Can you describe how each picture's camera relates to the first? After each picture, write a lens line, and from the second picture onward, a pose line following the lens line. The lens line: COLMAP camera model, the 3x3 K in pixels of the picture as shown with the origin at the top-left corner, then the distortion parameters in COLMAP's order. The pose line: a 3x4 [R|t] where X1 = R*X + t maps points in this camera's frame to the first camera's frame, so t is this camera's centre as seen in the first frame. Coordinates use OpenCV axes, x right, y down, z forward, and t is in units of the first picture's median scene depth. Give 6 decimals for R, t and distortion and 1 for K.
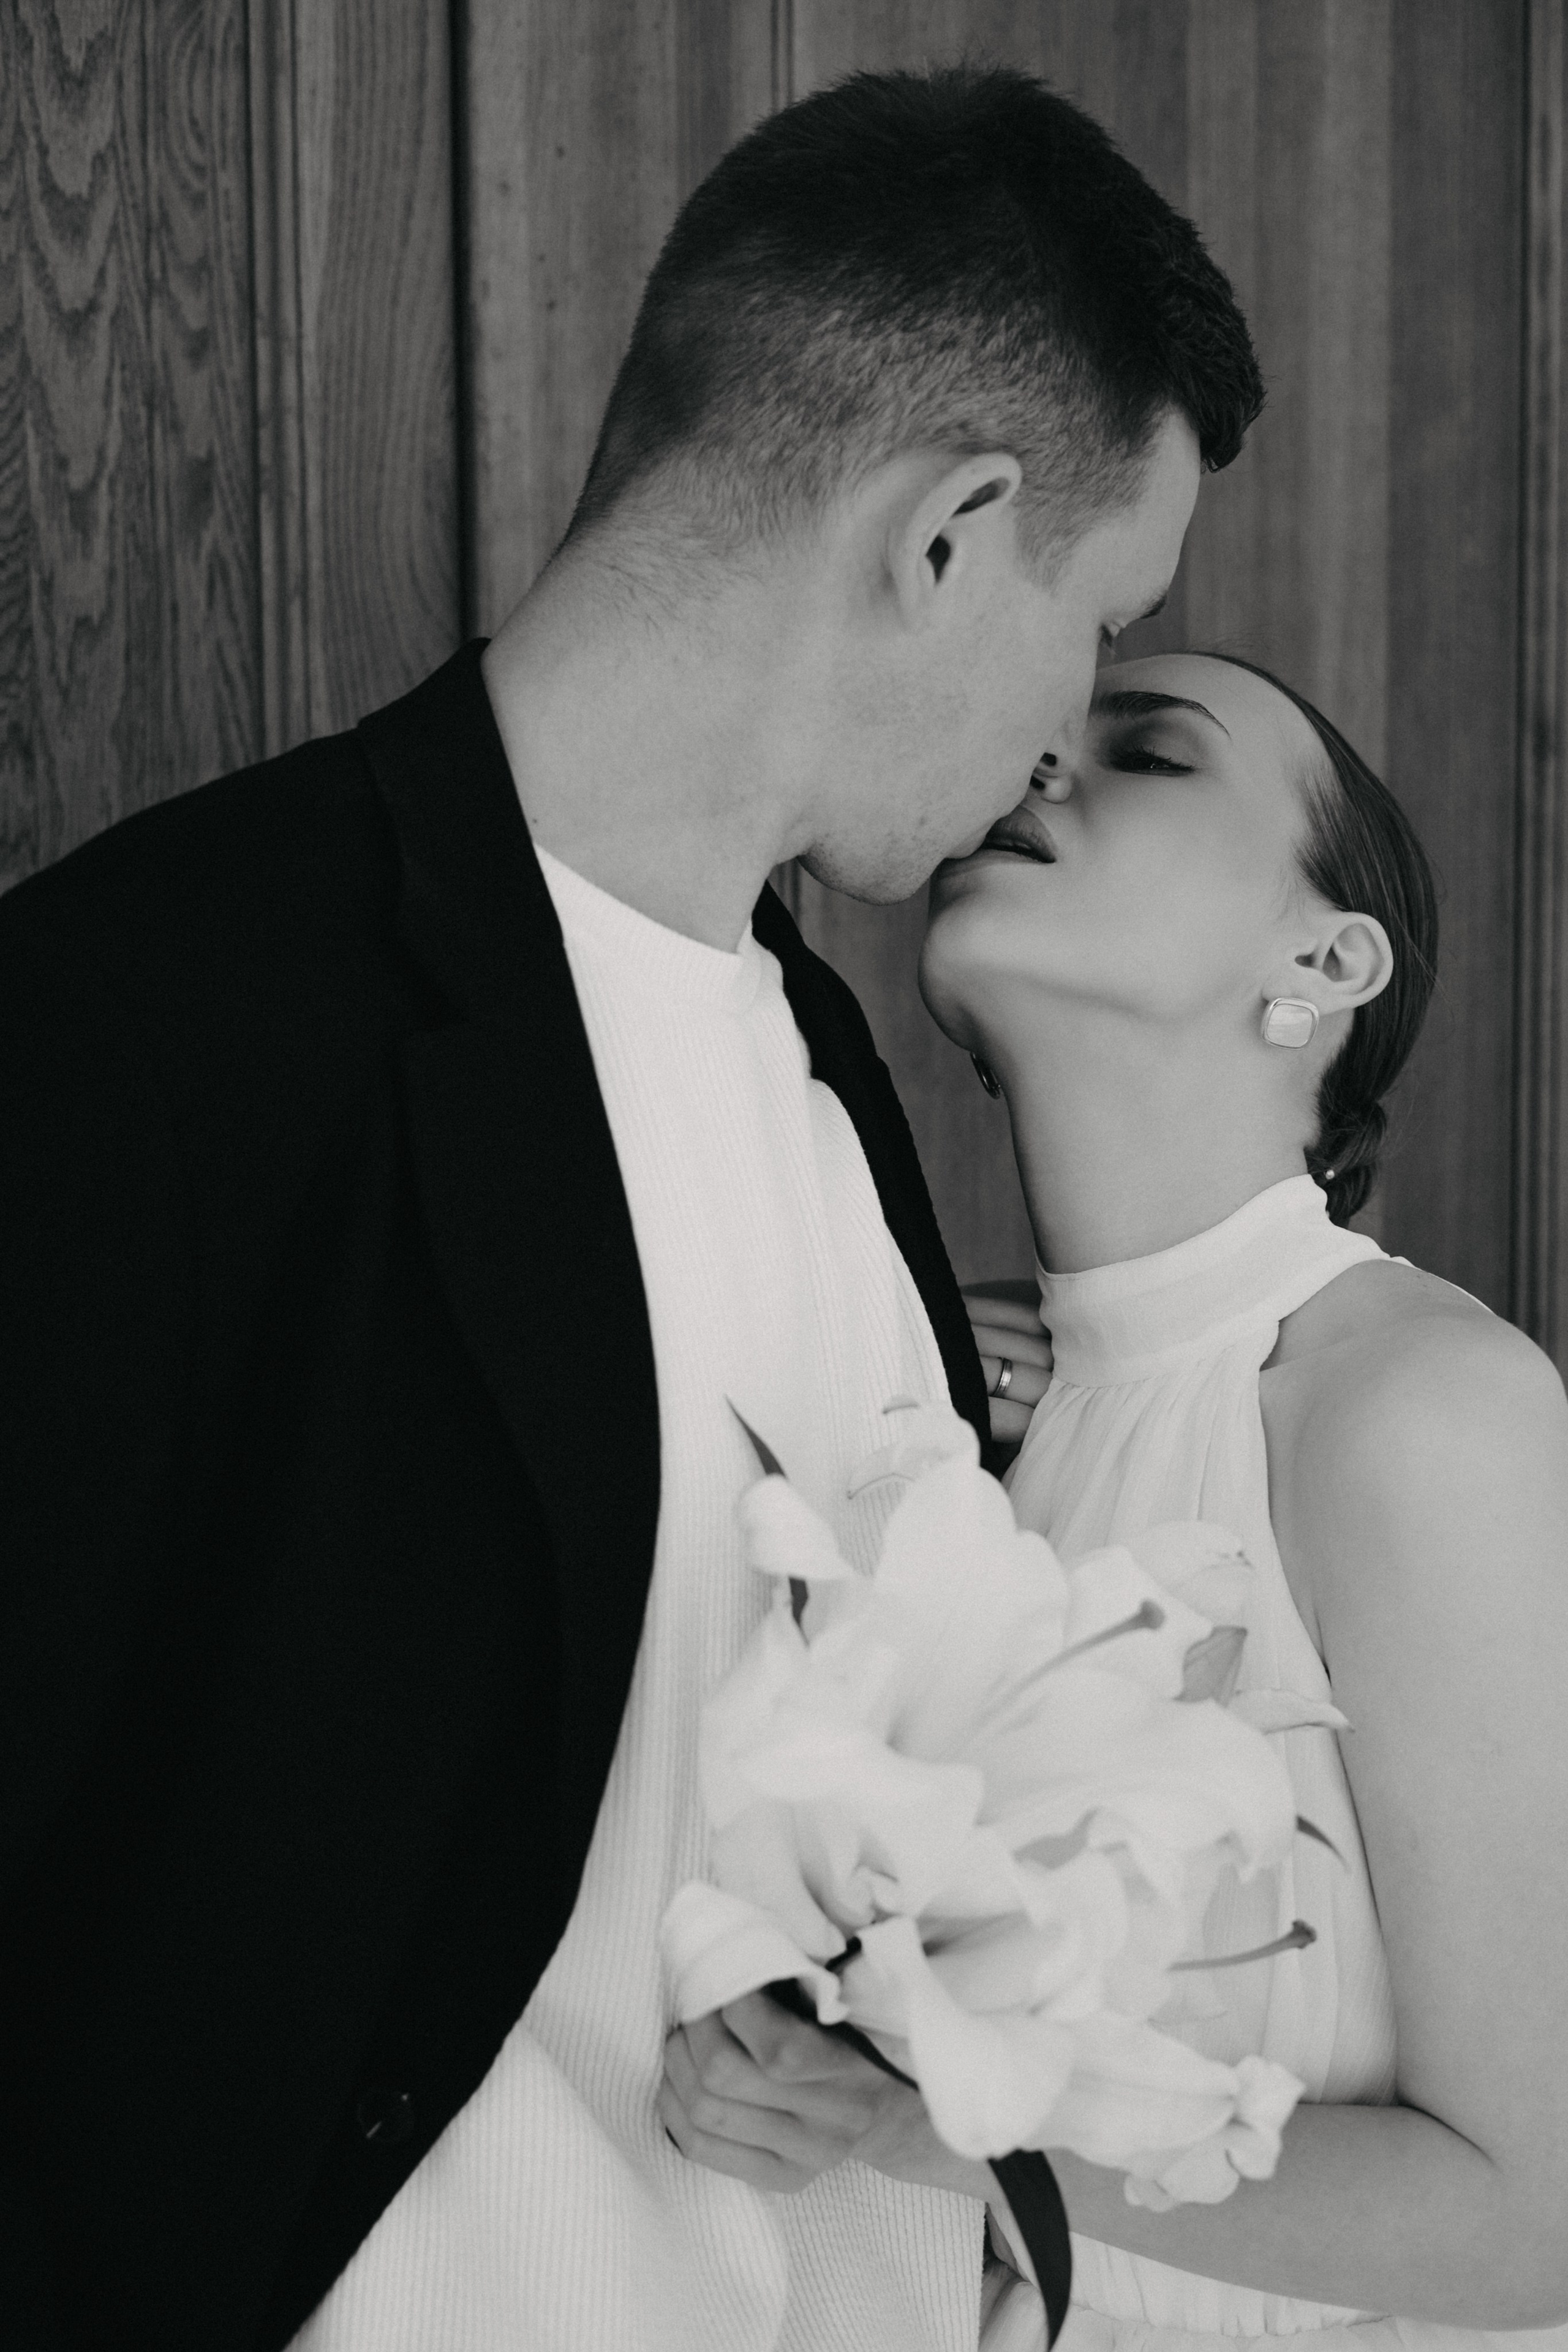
lens RADIAL K [[3411.3, 0, 783.2], [0, 3411.3, 1161.2], [0, 0, 1]] dist [-0.022605, 0.000000]
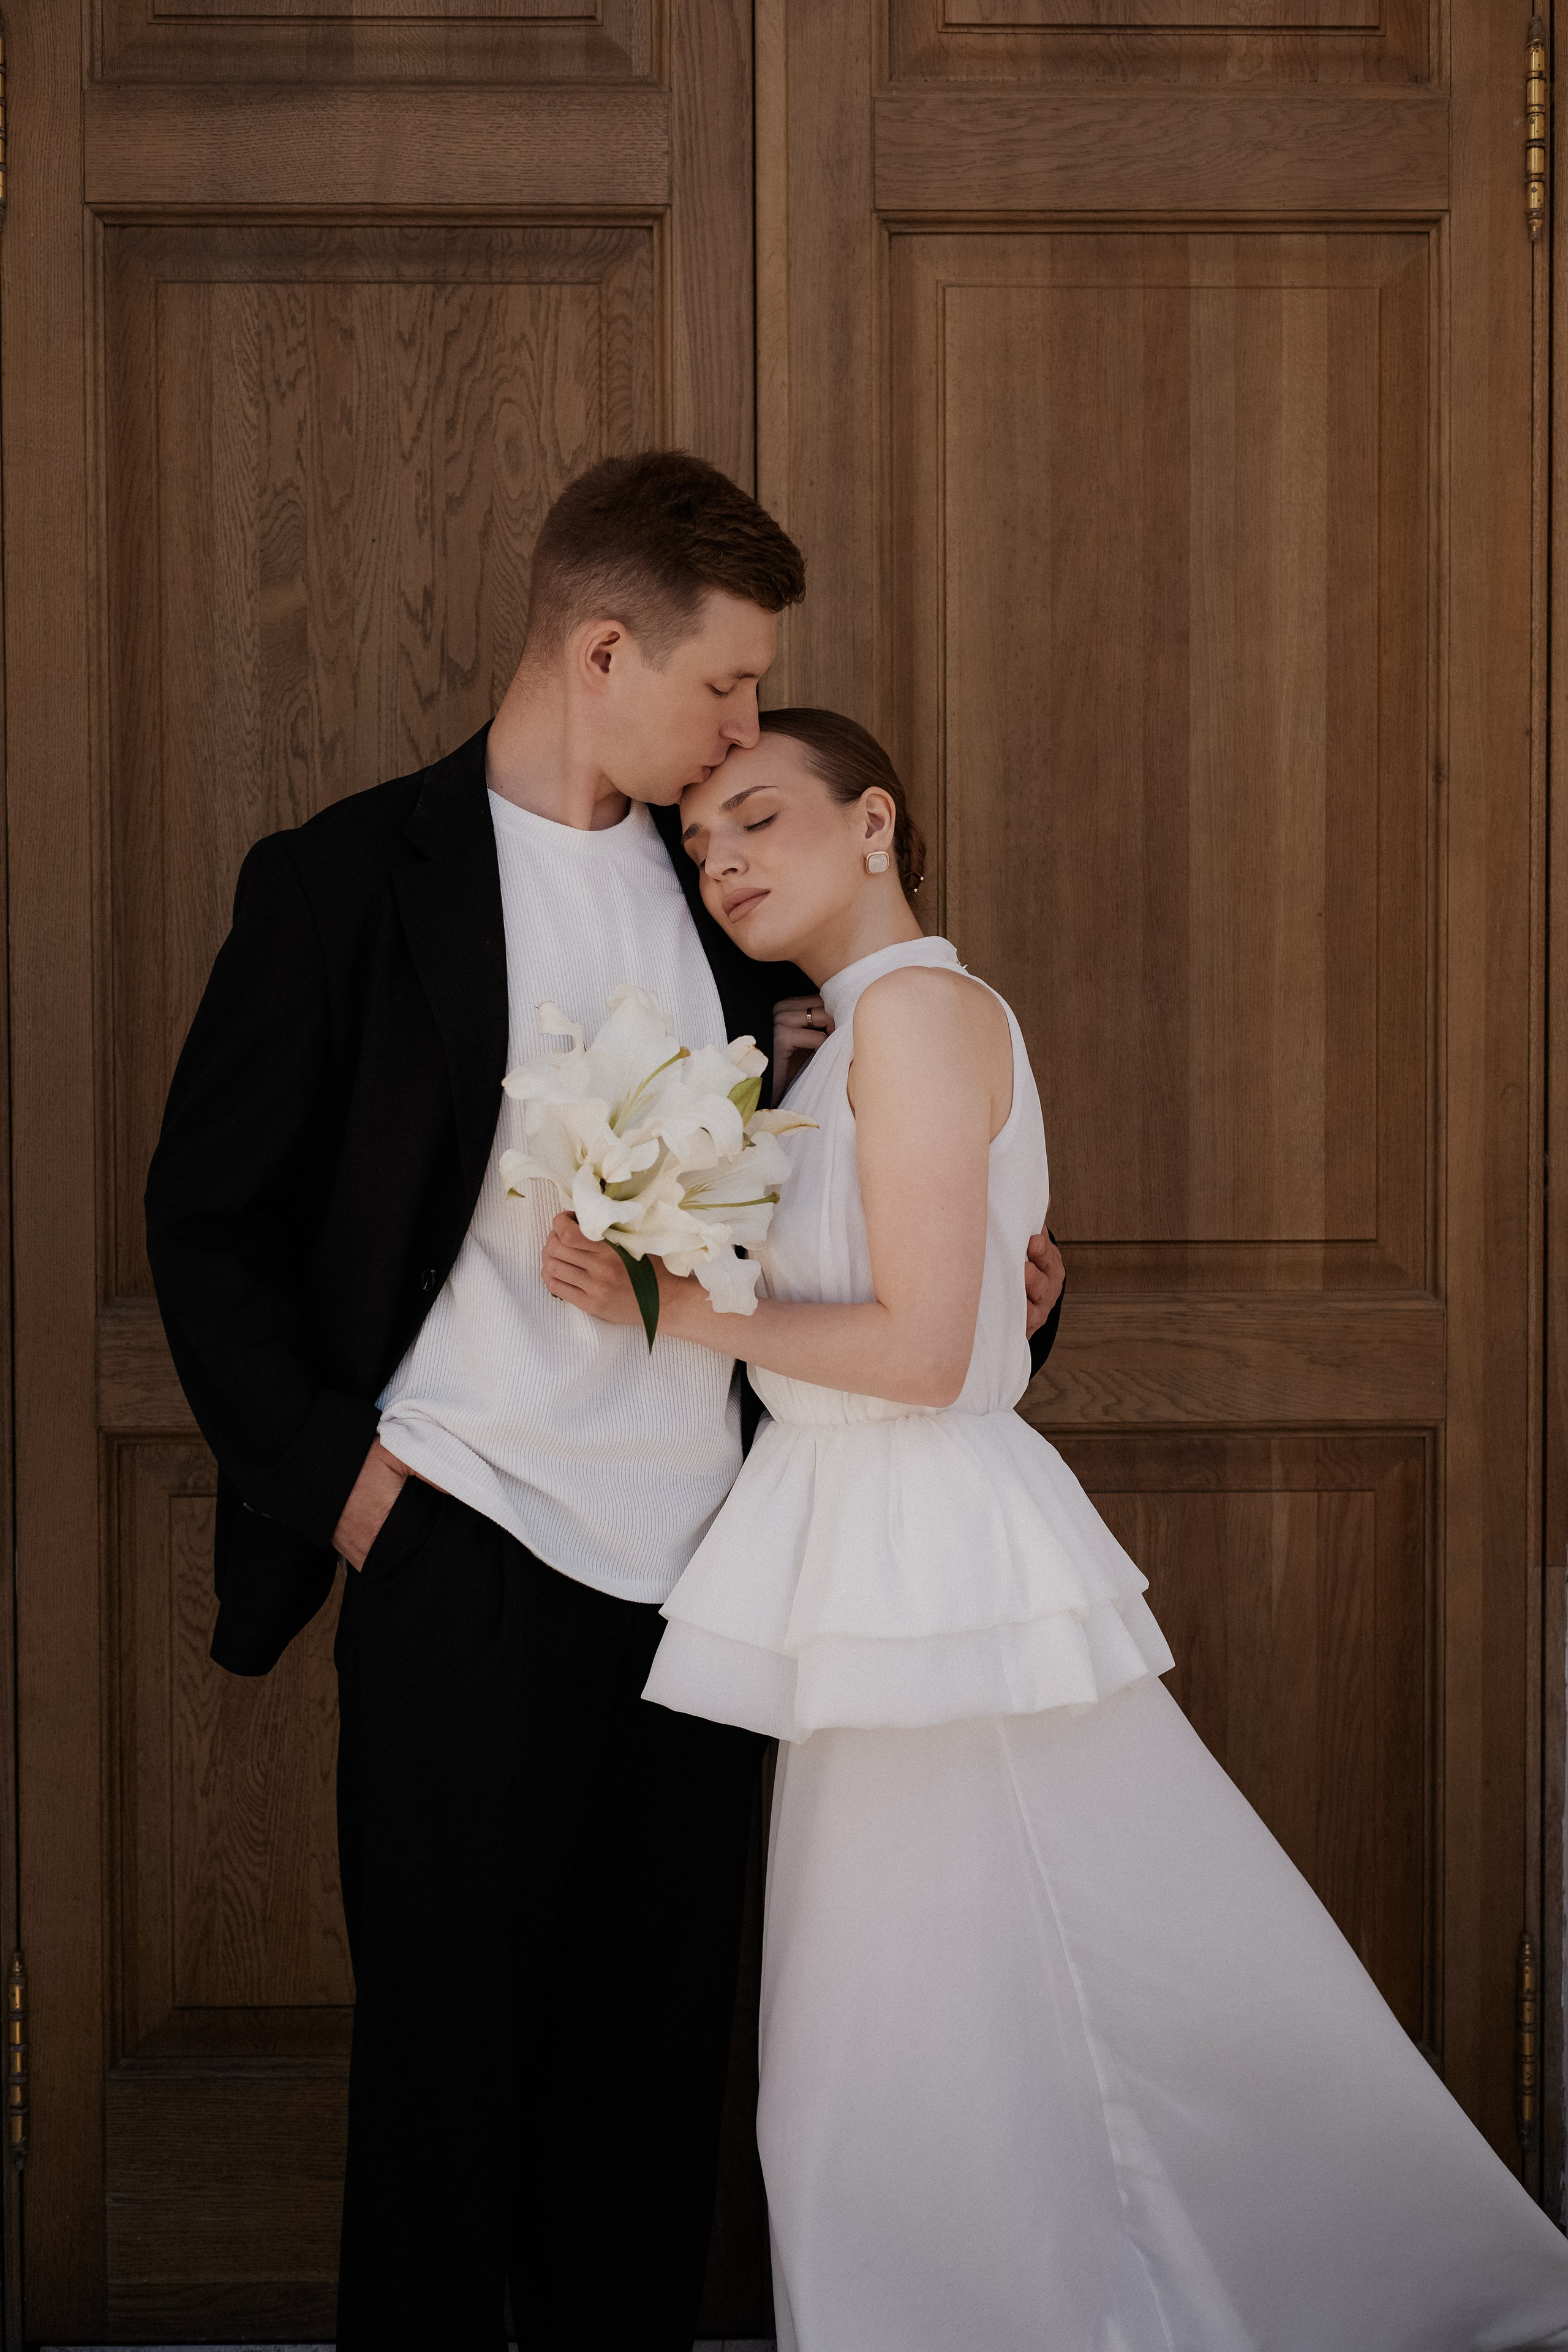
lens RADIAL K [[3411.3, 0, 790.4], [0, 3411.3, 1182.1], [0, 0, 1]] dist [-0.022605, 0.000000]
pose [[0.899299, 0.017258, -0.436994, 0.719129], [-0.044013, 0.997720, -0.051173, 0.190837], [0.435114, 0.065253, 0.898008, -0.685846]]
